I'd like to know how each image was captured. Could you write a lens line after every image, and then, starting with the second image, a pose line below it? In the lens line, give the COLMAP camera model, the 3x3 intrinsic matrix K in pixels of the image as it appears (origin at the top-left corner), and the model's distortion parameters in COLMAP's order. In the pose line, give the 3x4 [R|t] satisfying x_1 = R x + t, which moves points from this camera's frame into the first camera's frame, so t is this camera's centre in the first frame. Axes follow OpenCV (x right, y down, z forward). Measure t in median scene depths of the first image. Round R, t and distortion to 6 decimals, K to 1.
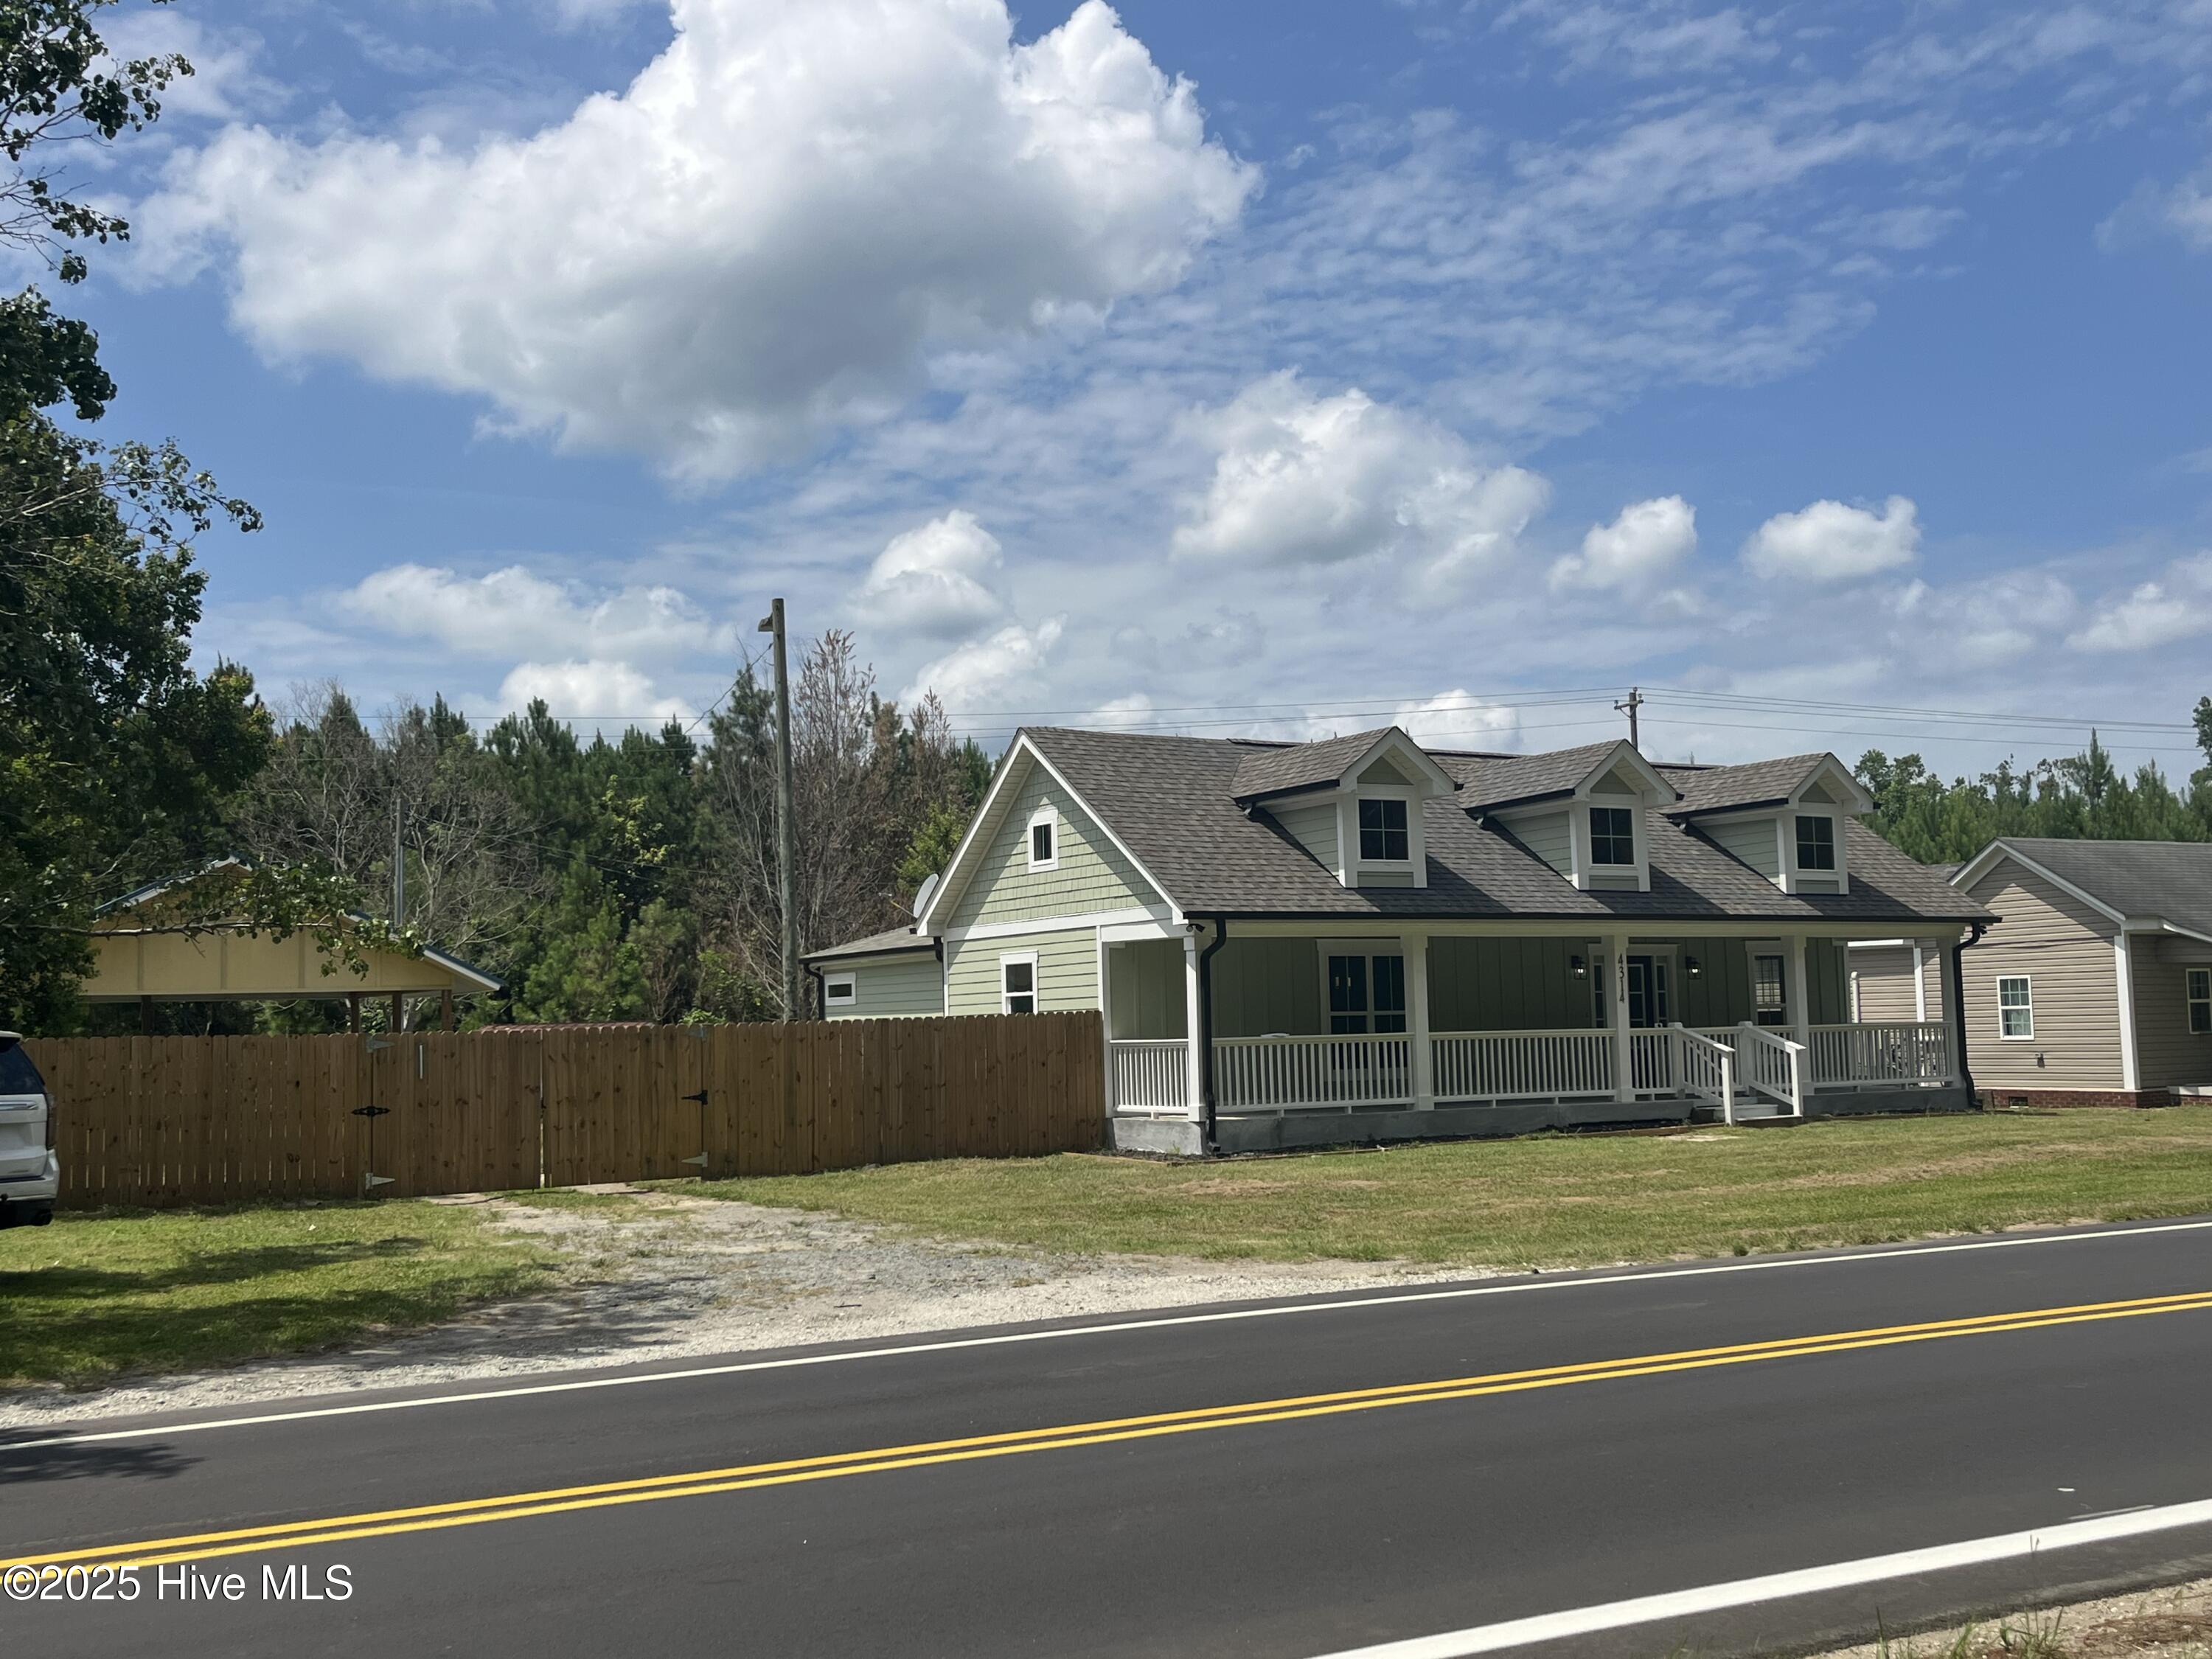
lens RADIAL K [[2228.7, 0, 1106.0], [0, 2228.7, 829.5], [0, 0, 1]] dist [0.096364, -0.018429]
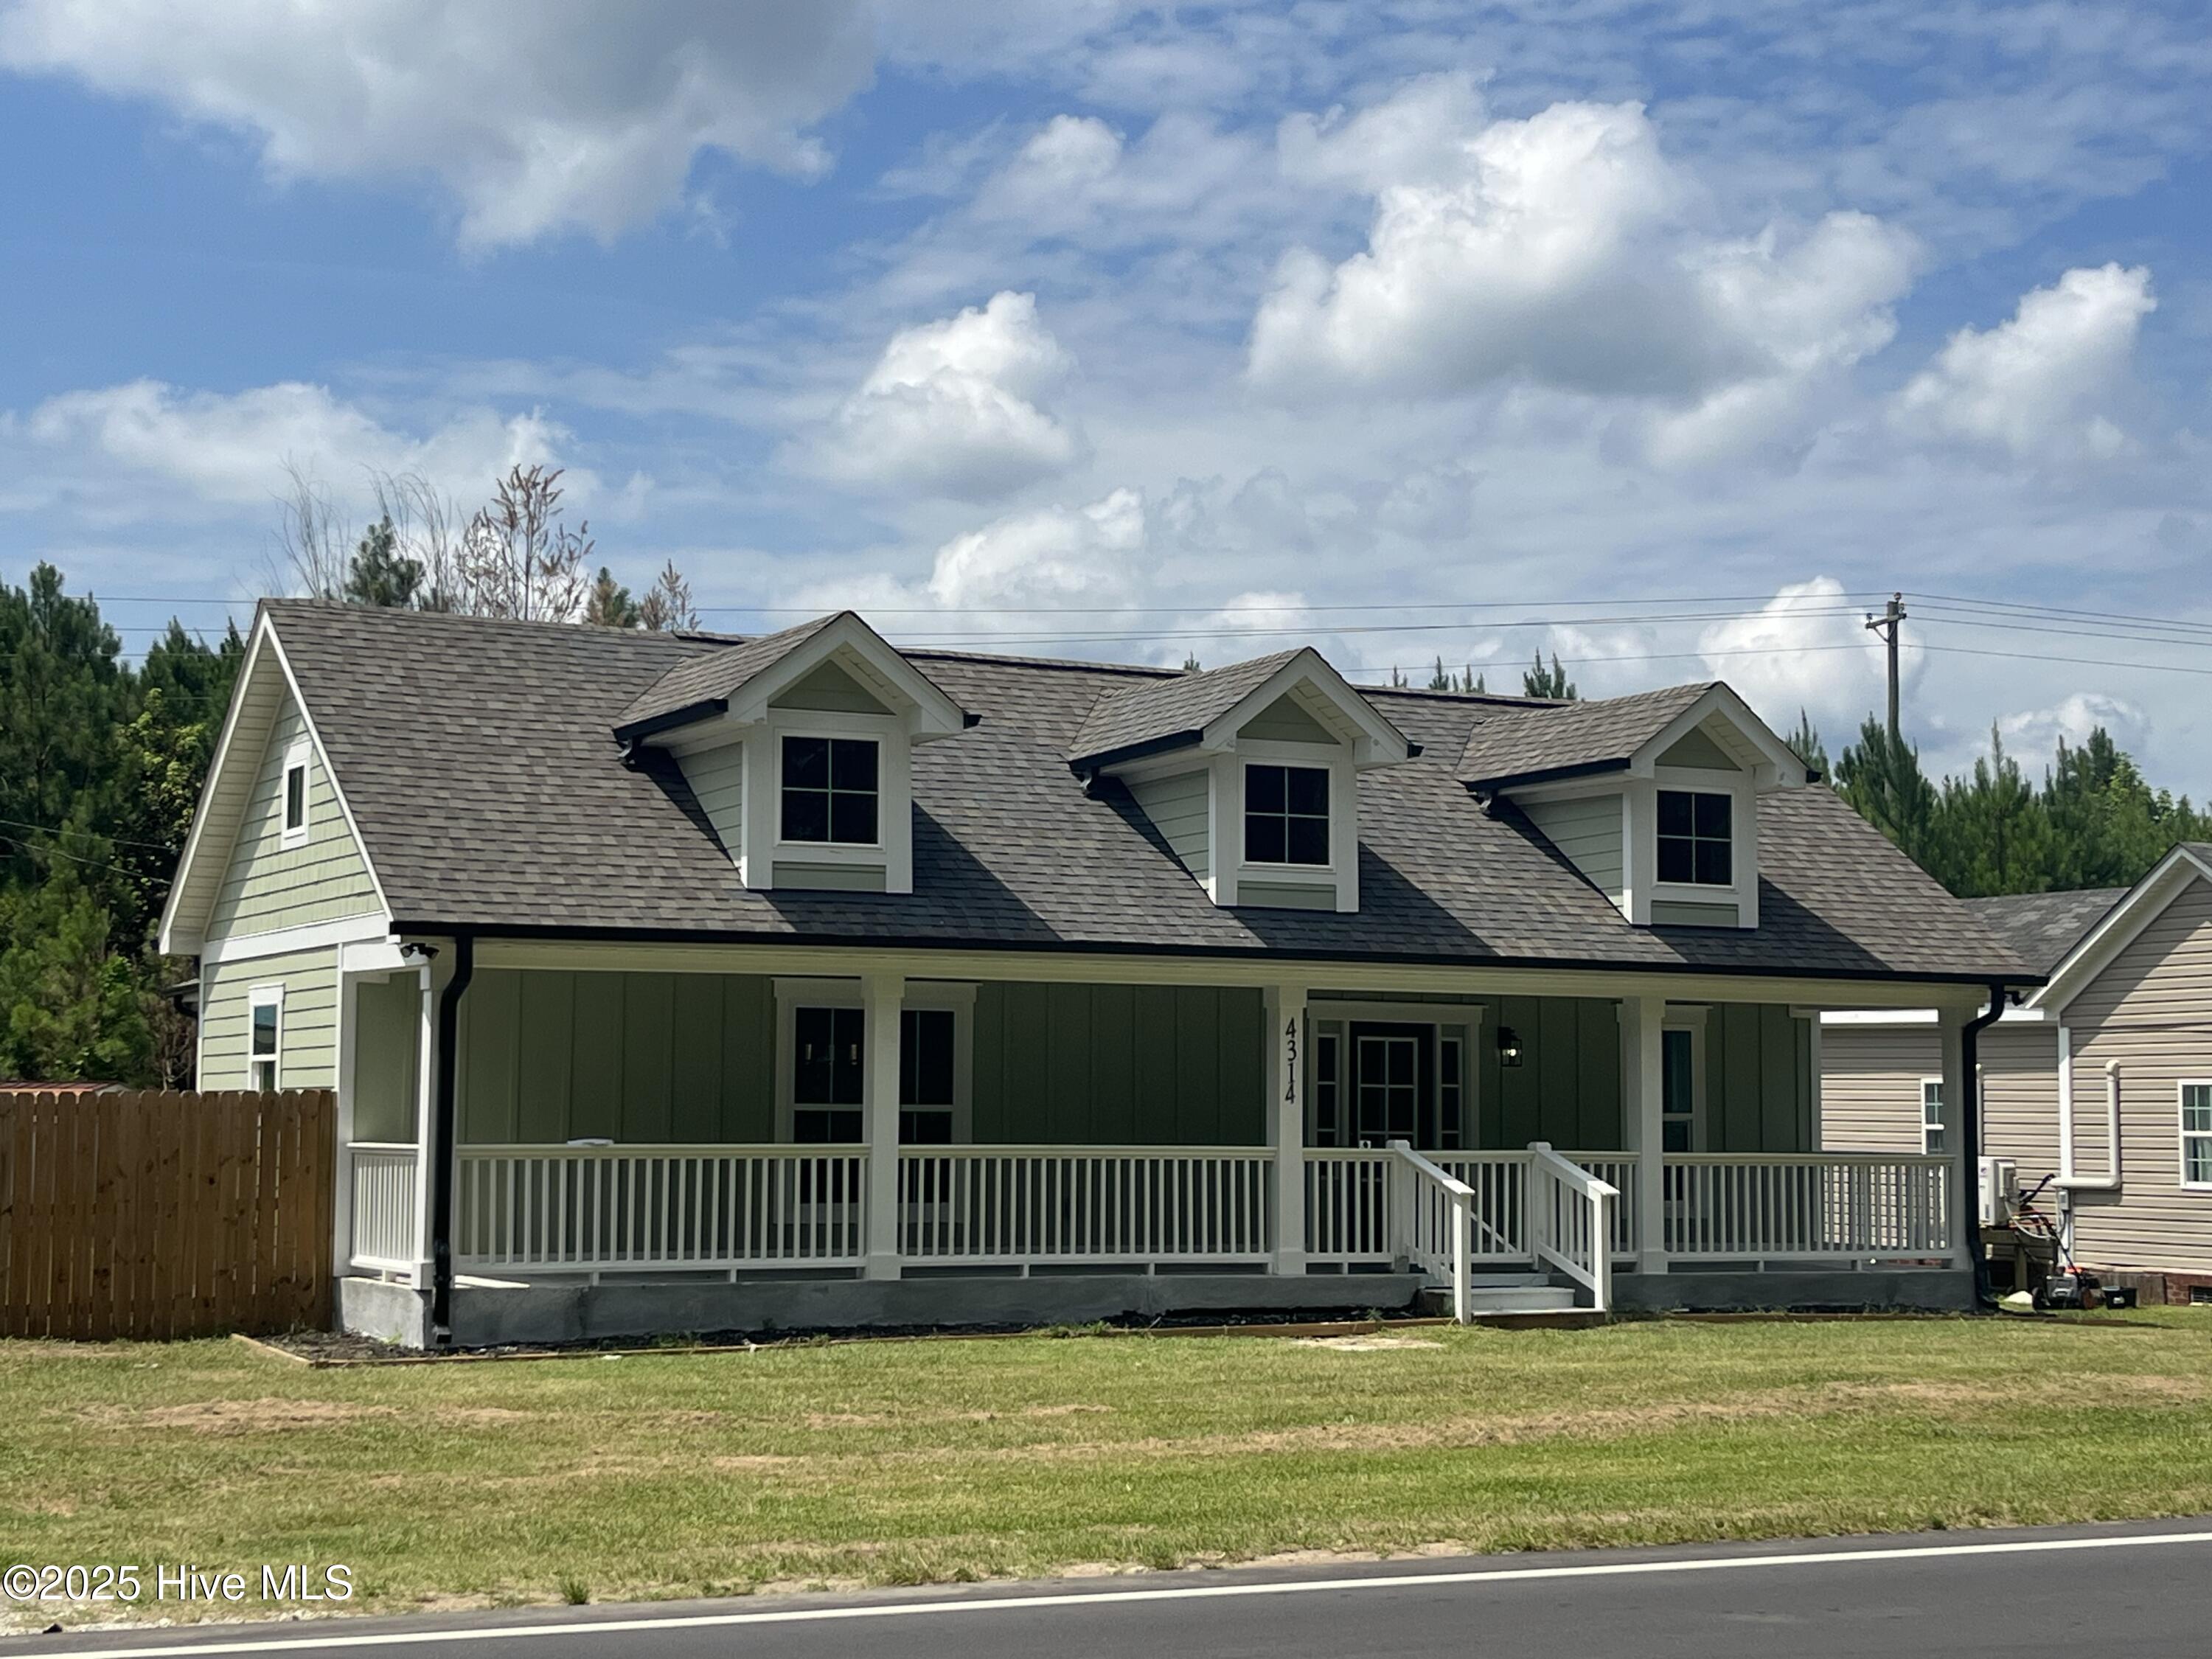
lens RADIAL K [[3405.0, 0, 1106.0], [0, 3405.0, 829.5], [0, 0, 1]] dist [0.138237, -0.099362]
pose [[0.997130, 0.027948, -0.070362, 0.244259], [-0.027496, 0.999595, 0.007385, 0.001590], [0.070540, -0.005429, 0.997494, 0.121591]]
